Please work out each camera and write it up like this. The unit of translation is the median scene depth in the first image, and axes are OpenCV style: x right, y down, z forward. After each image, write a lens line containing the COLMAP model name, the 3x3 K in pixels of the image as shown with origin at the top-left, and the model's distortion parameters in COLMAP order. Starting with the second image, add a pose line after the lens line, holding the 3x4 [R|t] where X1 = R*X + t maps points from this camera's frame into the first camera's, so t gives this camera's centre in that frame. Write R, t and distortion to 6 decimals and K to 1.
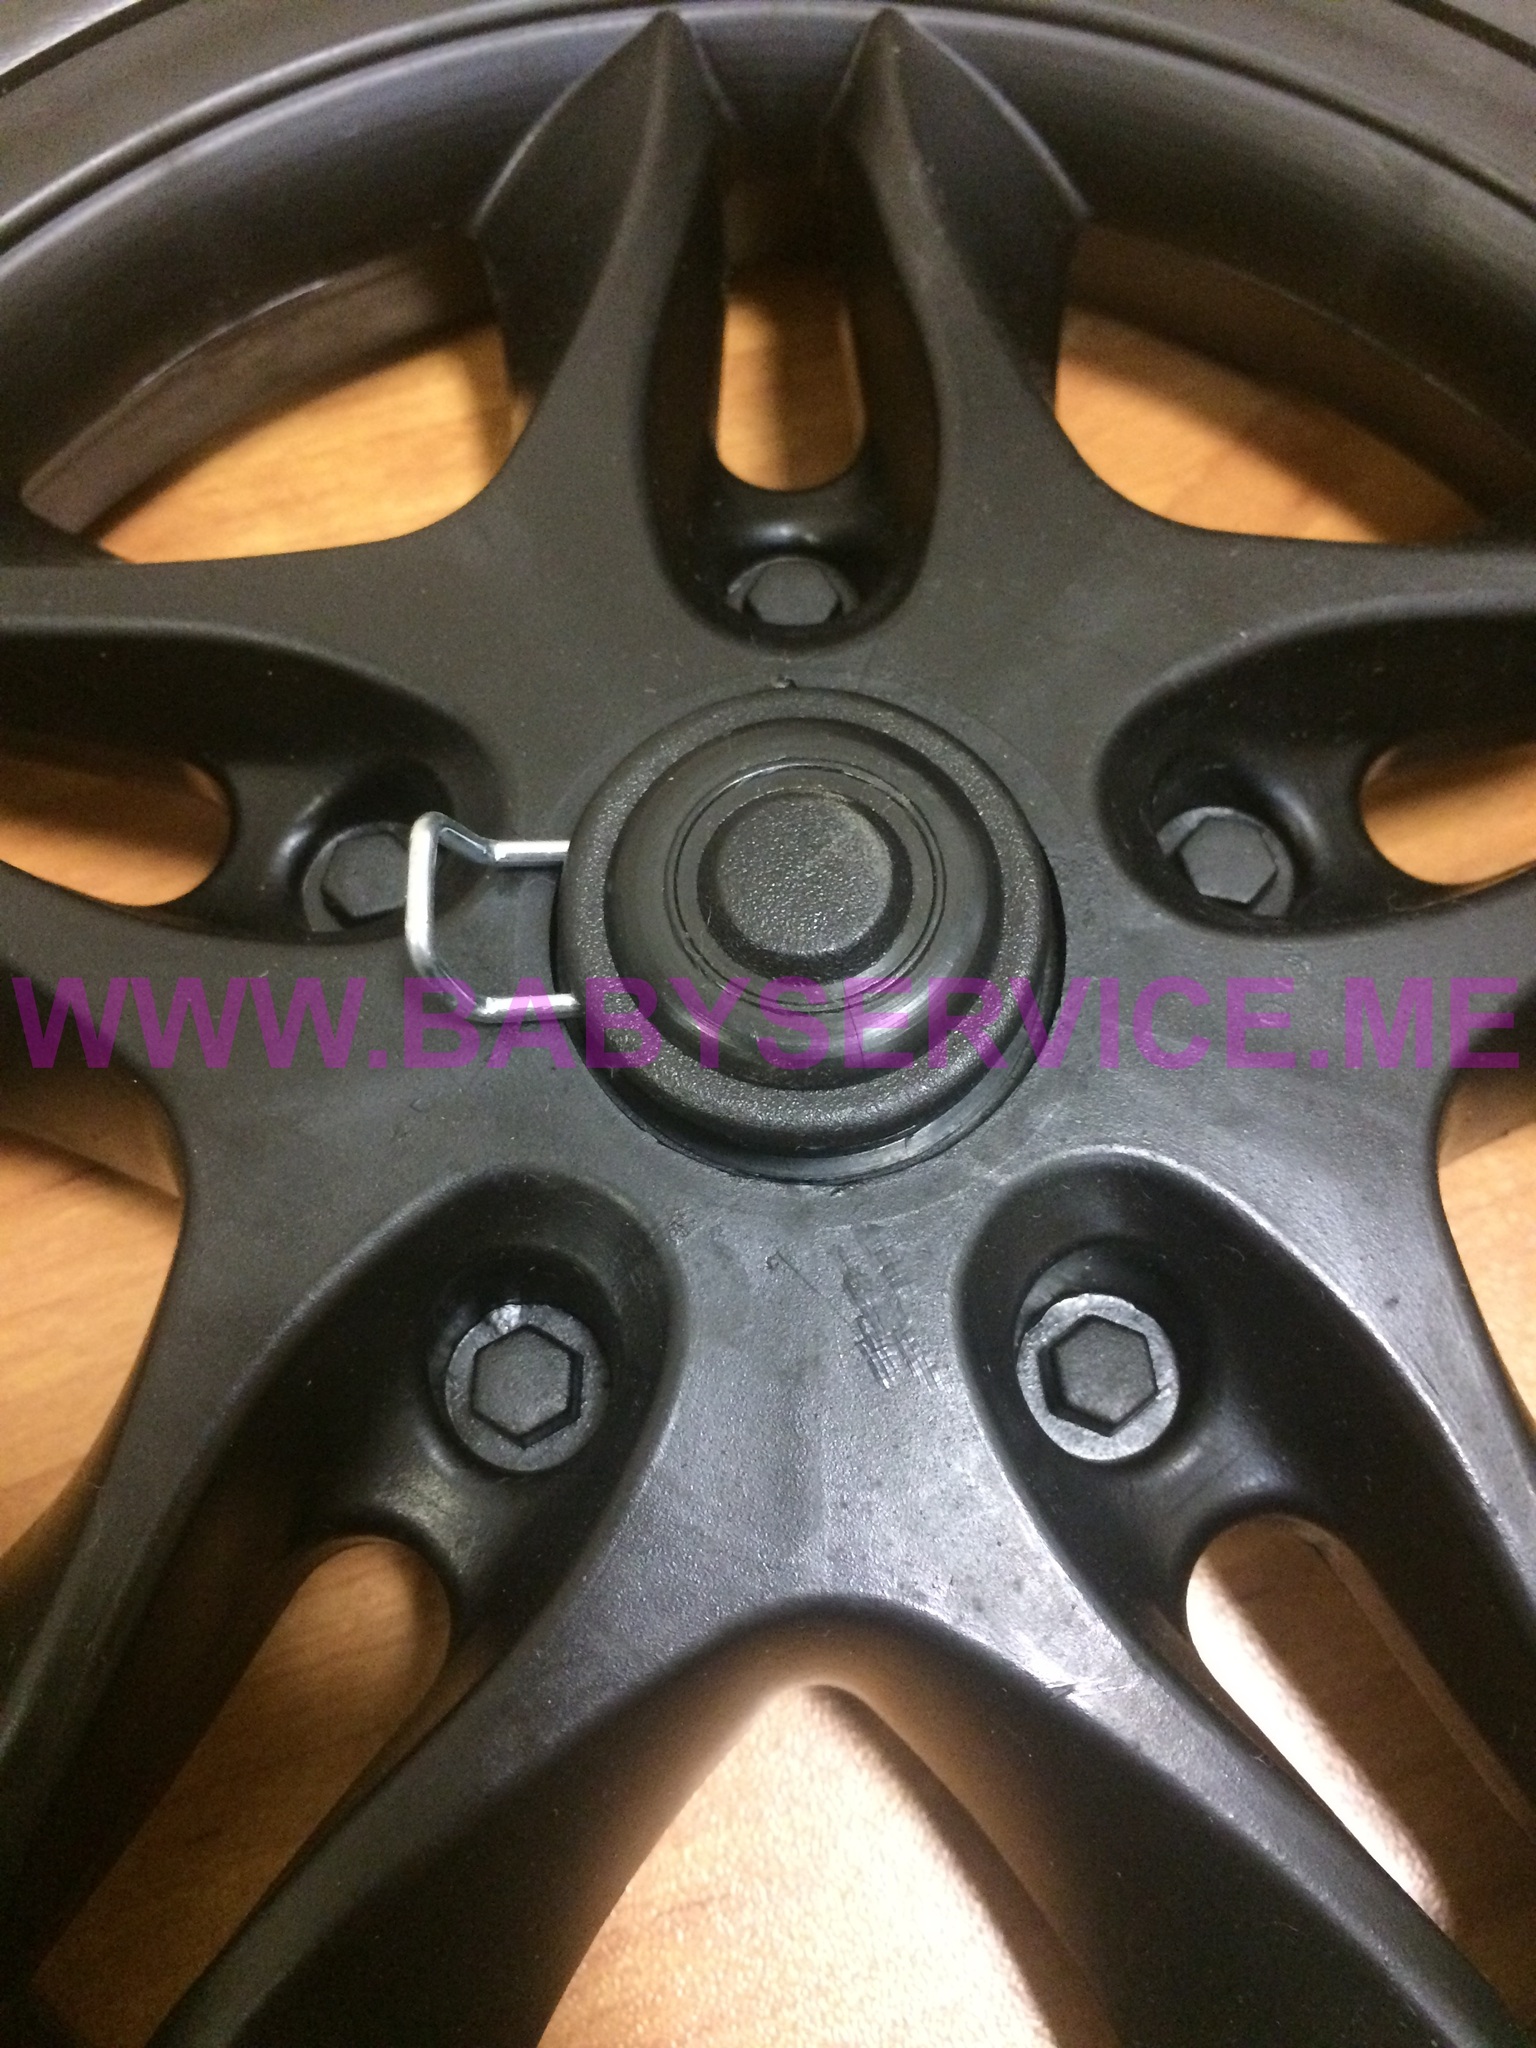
lens RADIAL K [[1780.5, 0, 767.7], [0, 1780.5, 1032.9], [0, 0, 1]] dist [0.071468, -0.140424]
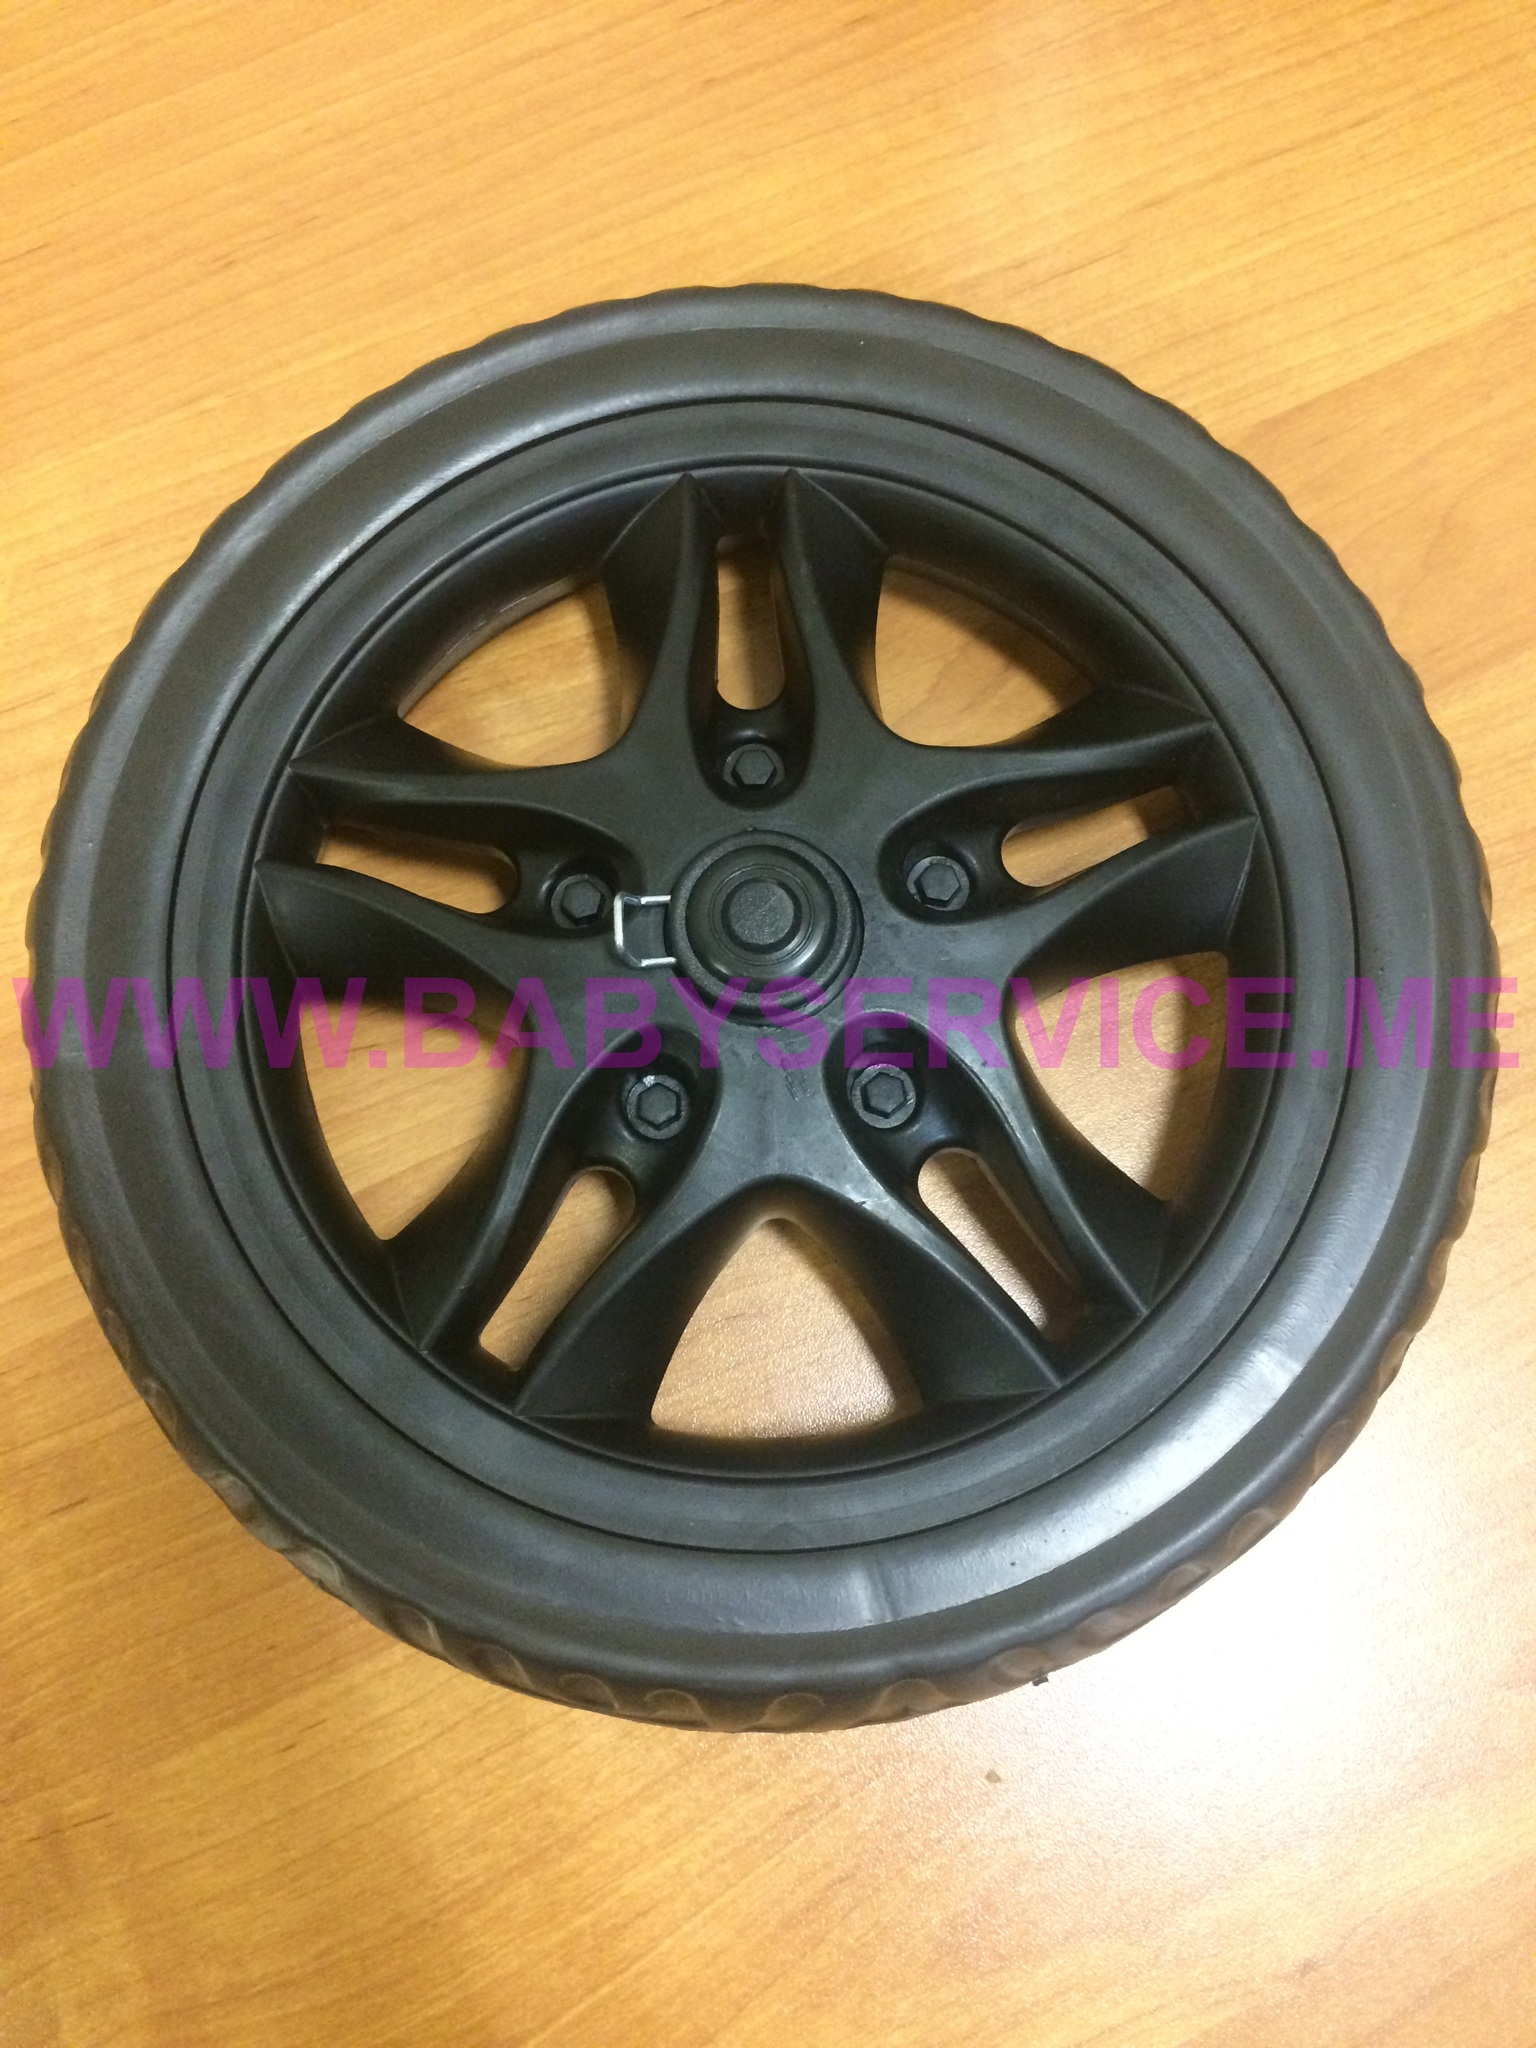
lens RADIAL K [[1896.9, 0, 768.0], [0, 1896.9, 1024.0], [0, 0, 1]] dist [0.079997, -0.174933]
pose [[0.999531, -0.030366, 0.003929, 0.012983], [0.029666, 0.992182, 0.121218, -0.246802], [-0.007579, -0.121045, 0.992618, -1.702456]]
